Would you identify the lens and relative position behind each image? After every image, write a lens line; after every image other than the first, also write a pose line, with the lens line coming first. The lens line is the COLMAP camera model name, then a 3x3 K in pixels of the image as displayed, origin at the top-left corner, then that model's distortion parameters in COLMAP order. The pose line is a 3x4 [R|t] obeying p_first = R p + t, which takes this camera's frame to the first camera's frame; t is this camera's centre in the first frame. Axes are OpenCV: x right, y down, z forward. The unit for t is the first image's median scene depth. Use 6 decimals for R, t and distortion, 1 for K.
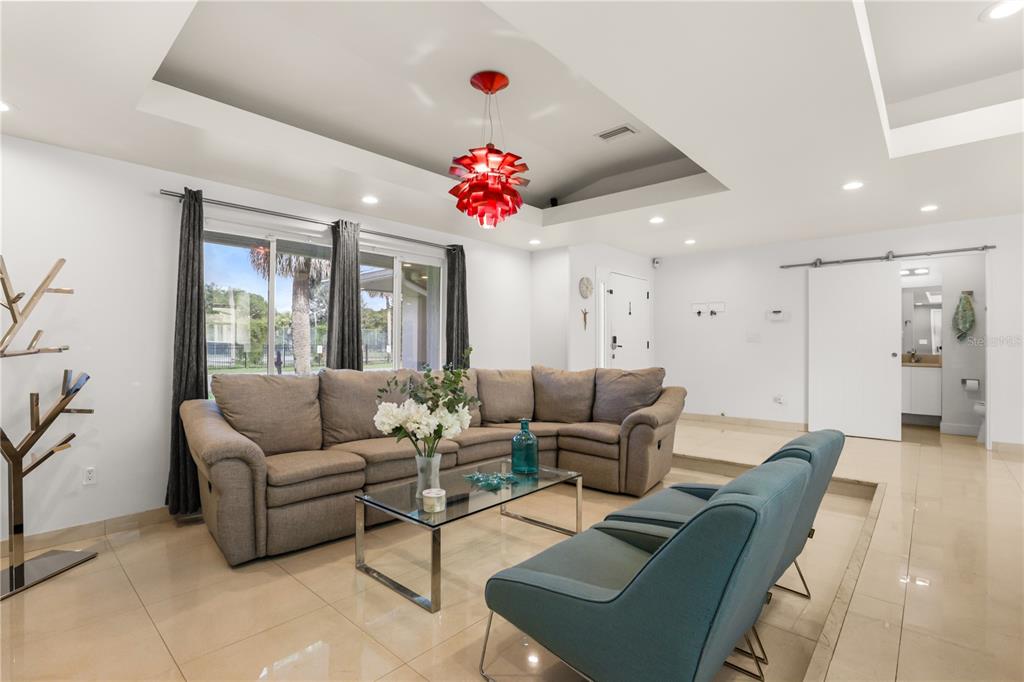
lens RADIAL K [[468.6, 0, 496.5], [0, 468.6, 349.5], [0, 0, 1]] dist [-0.036571, 0.006961]
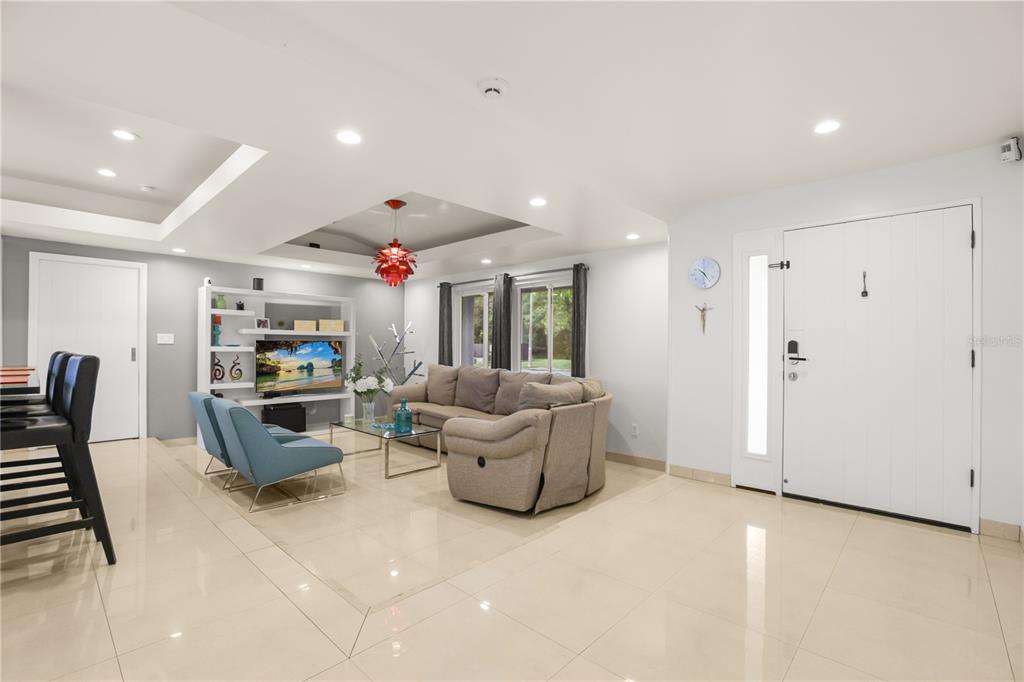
lens RADIAL K [[468.6, 0, 502.6], [0, 468.6, 345.0], [0, 0, 1]] dist [-0.036571, 0.006961]
pose [[0.004322, -0.010767, -0.999933, 1.730906], [-0.021507, 0.999710, -0.010857, -0.021407], [0.999759, 0.021552, 0.004089, 1.376187]]
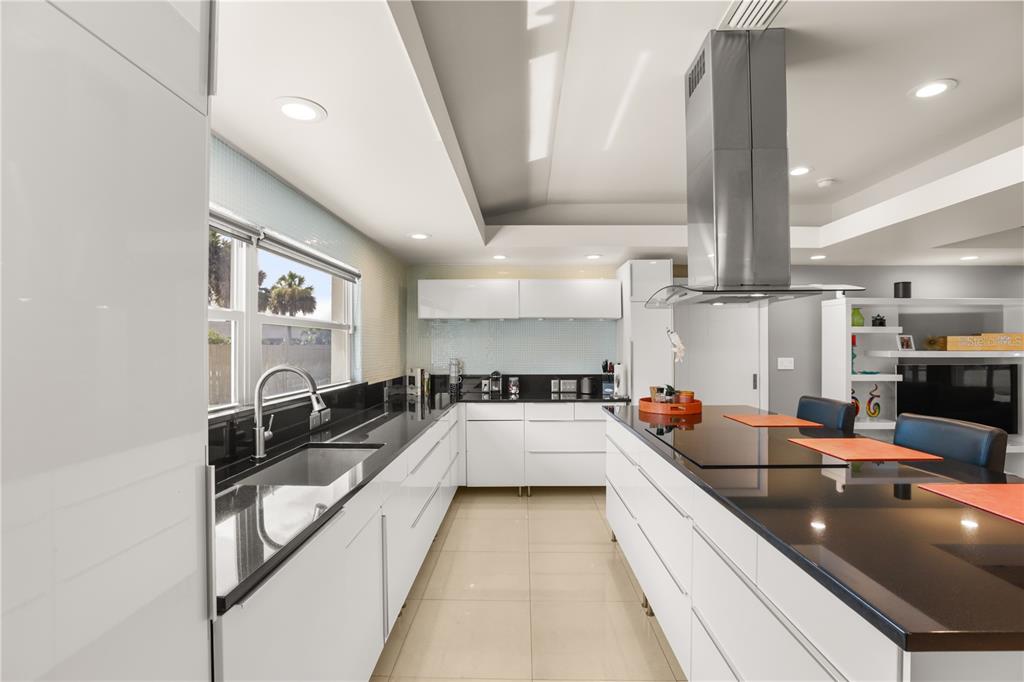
lens RADIAL K [[468.6, 0, 522.9], [0, 468.6, 348.3], [0, 0, 1]] dist [-0.036571, 0.006961]
pose [[-0.735669, -0.000582, -0.677341, 1.618839], [-0.014987, 0.999769, 0.015418, -0.103555], [0.677175, 0.021494, -0.735508, 0.561390]]
